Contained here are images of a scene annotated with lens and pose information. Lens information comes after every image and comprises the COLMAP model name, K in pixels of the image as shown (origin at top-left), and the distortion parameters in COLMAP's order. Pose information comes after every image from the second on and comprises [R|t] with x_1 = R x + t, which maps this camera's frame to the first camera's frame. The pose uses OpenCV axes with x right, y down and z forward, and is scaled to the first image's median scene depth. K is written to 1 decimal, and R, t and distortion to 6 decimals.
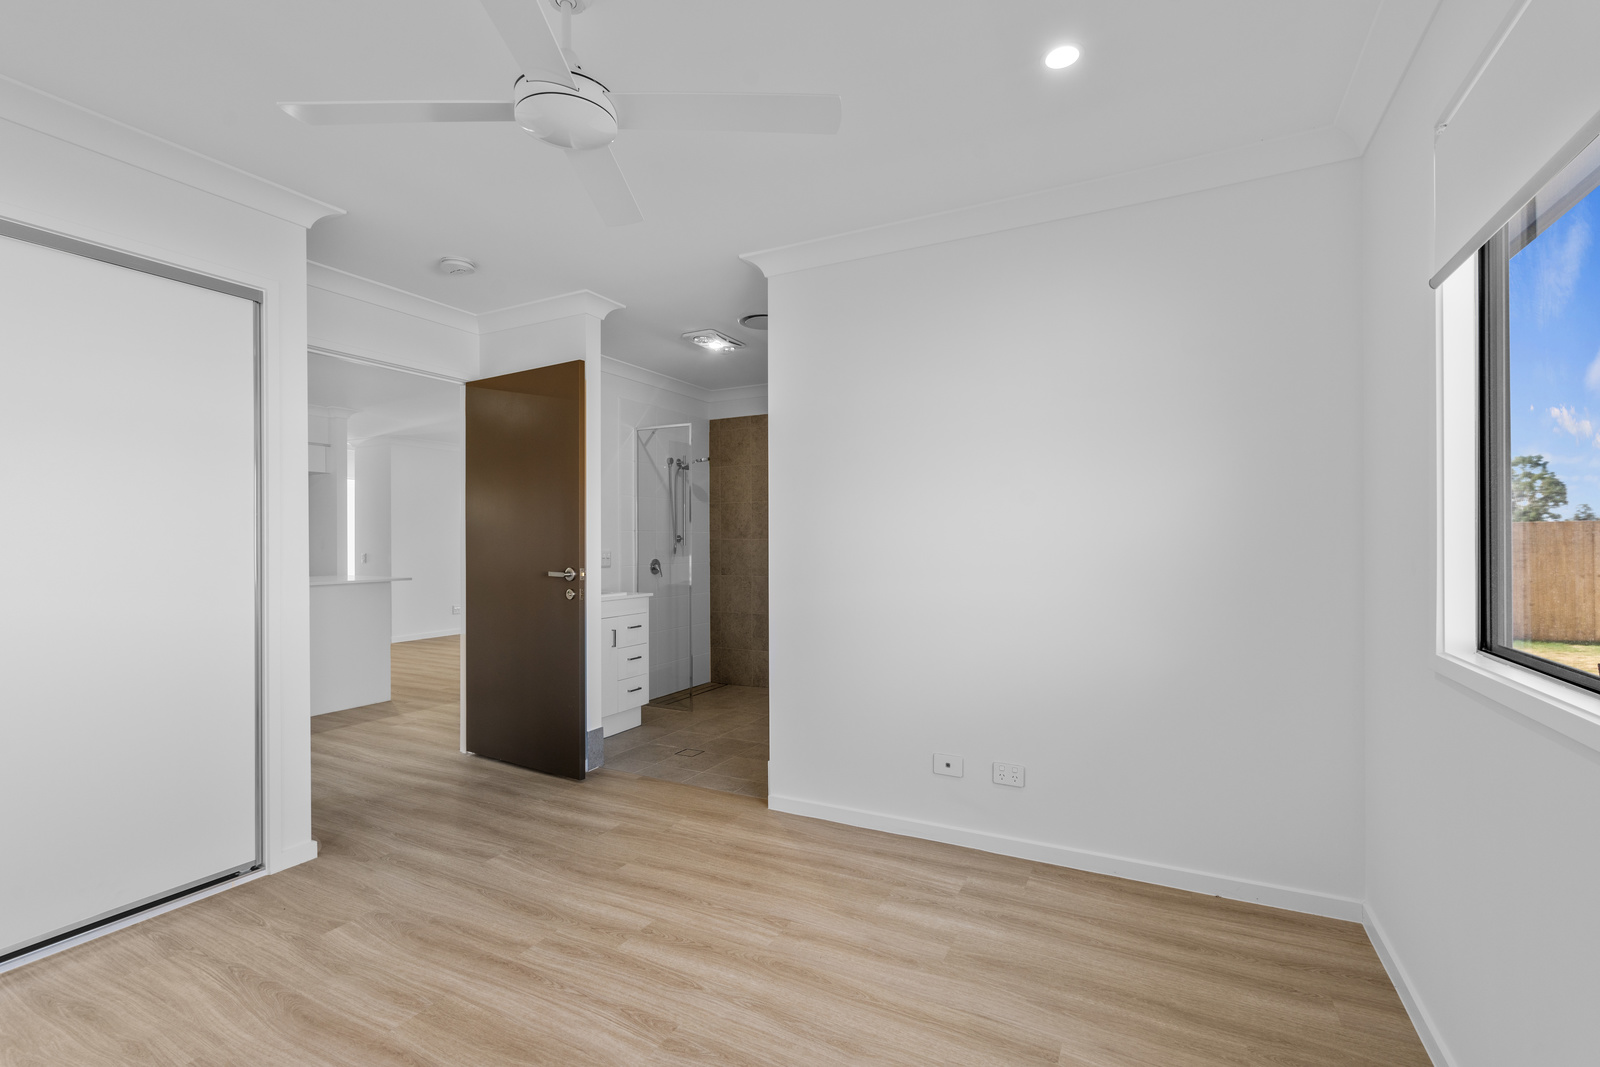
lens RADIAL K [[730.6, 0, 794.6], [0, 730.6, 538.9], [0, 0, 1]] dist [-0.001404, -0.000193]
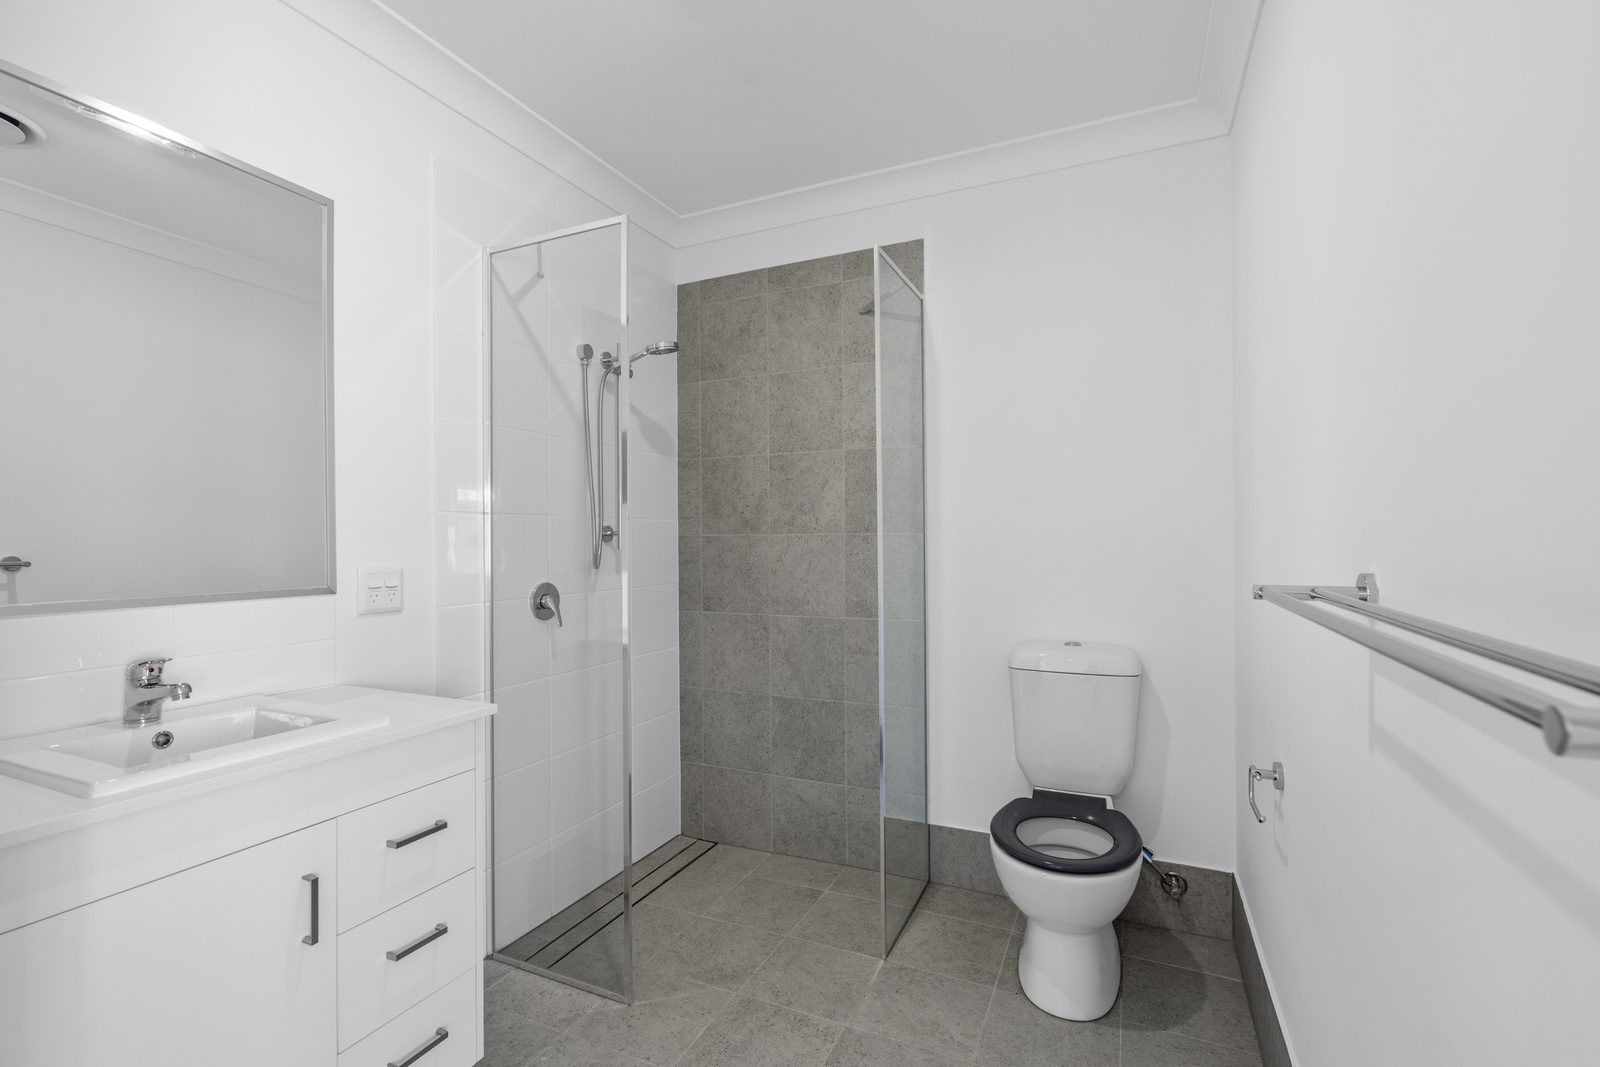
lens RADIAL K [[730.6, 0, 798.8], [0, 730.6, 534.1], [0, 0, 1]] dist [-0.001404, -0.000193]
pose [[0.998909, -0.004136, 0.046510, -0.062136], [0.004678, 0.999922, -0.011553, 0.005351], [-0.046459, 0.011758, 0.998851, 0.540309]]
